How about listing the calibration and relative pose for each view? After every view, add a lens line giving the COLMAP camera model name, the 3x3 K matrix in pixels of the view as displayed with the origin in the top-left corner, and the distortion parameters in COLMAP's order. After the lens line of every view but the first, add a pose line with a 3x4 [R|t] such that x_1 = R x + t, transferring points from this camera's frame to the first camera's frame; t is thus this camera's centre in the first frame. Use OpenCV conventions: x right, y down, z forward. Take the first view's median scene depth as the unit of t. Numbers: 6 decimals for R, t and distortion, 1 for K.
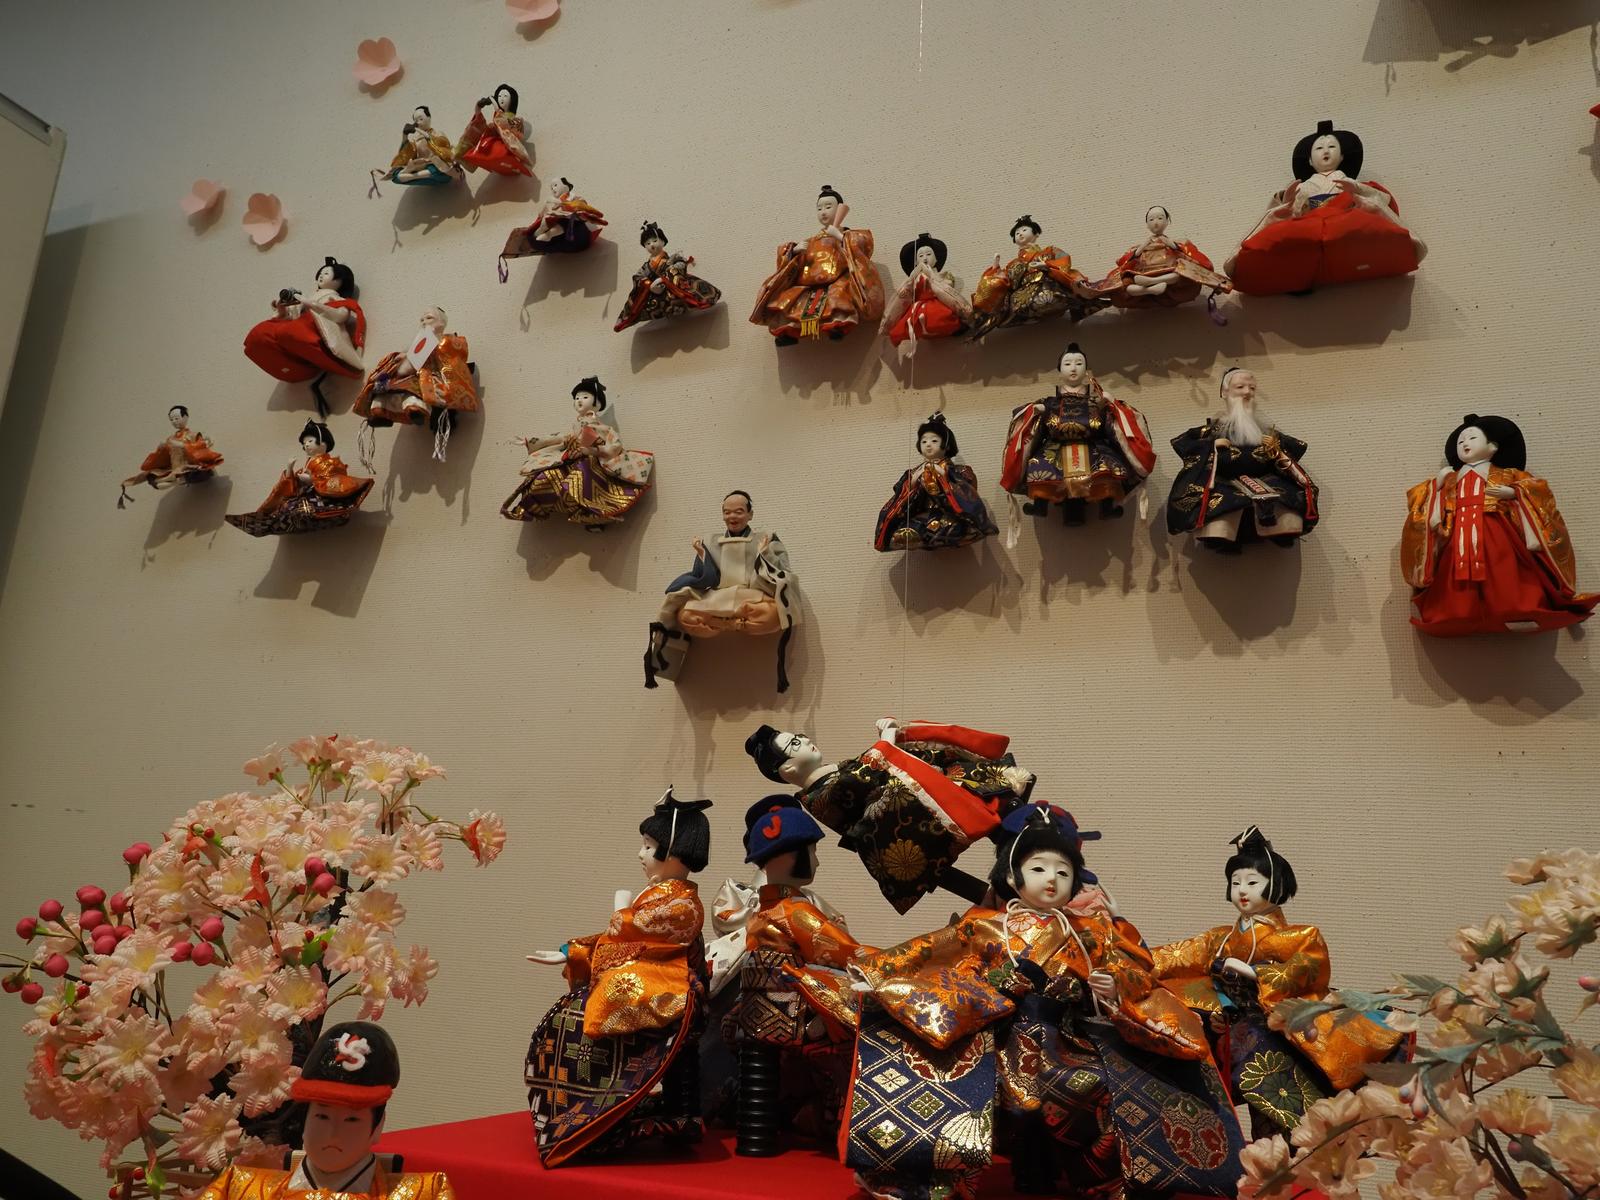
lens RADIAL K [[1260.7, 0, 800.4], [0, 1260.7, 605.8], [0, 0, 1]] dist [0.000758, -0.008699]
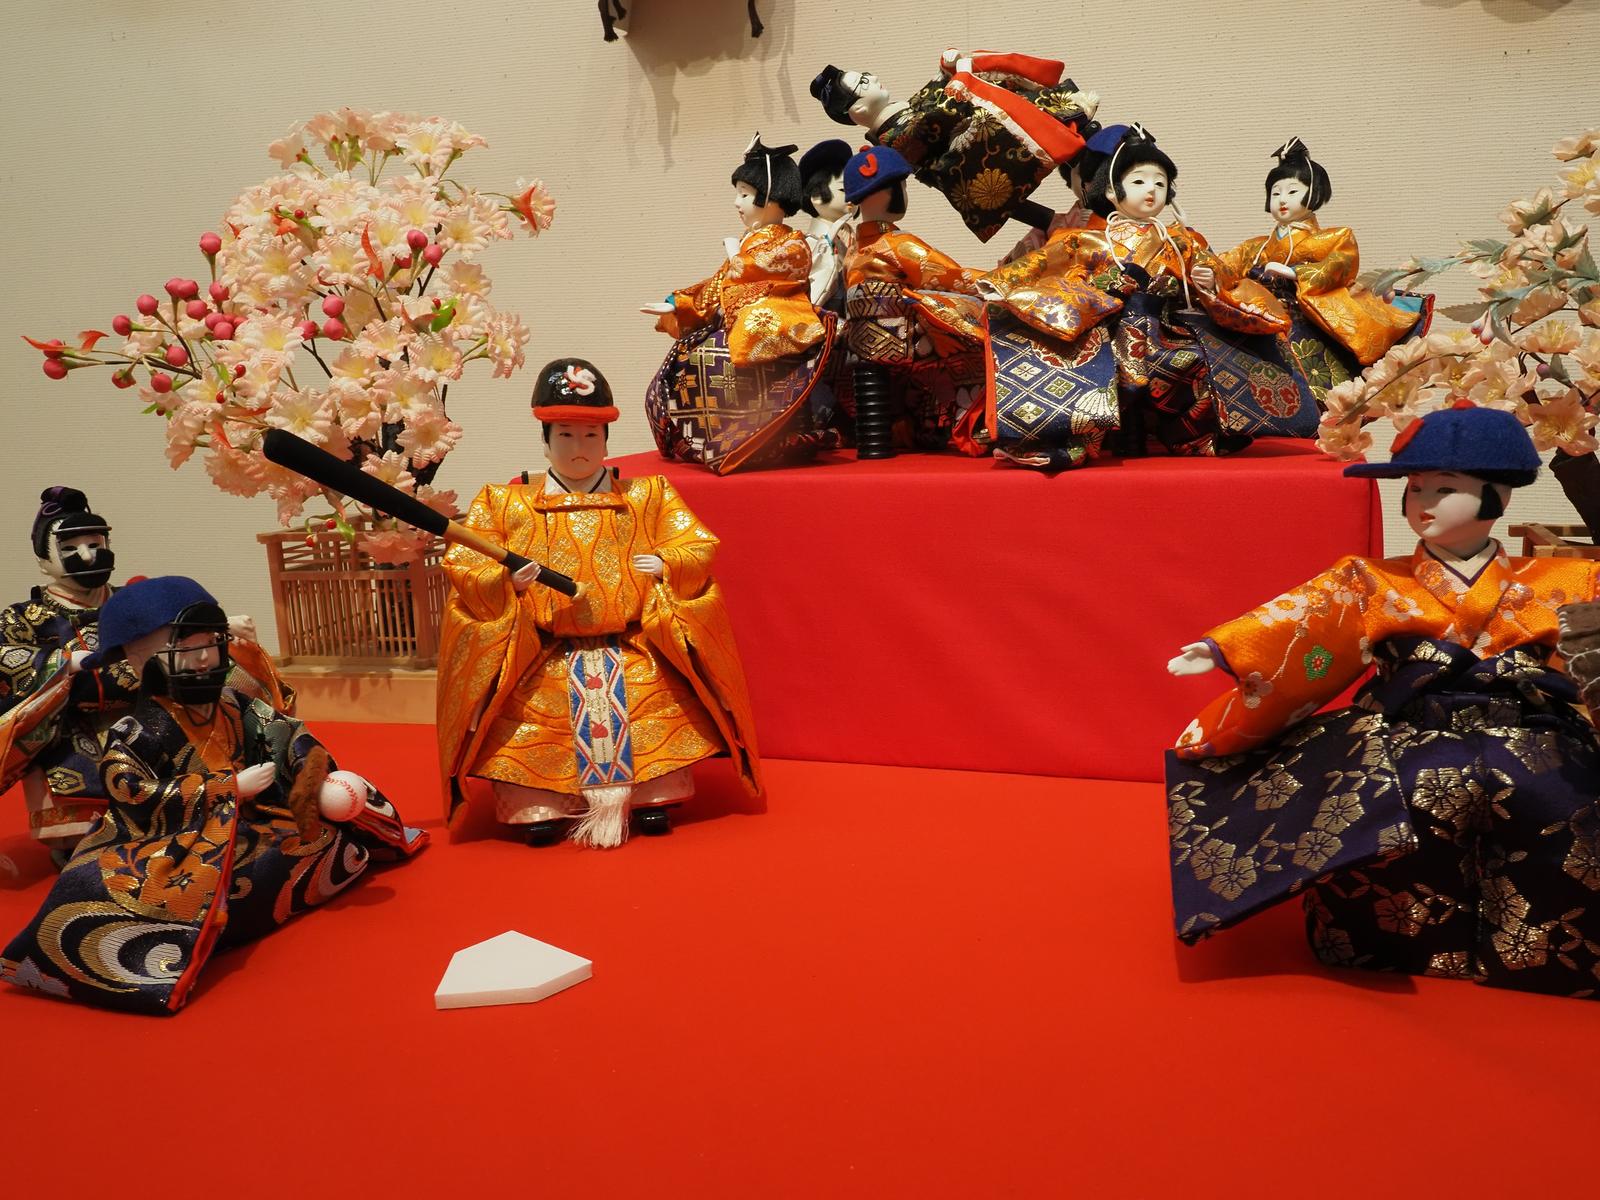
lens RADIAL K [[1409.5, 0, 801.4], [0, 1409.5, 596.7], [0, 0, 1]] dist [0.006500, 0.002160]
pose [[0.991824, -0.096643, 0.083342, -0.218067], [0.051802, 0.901737, 0.429169, -0.006058], [-0.116628, -0.421343, 0.899371, -0.198536]]
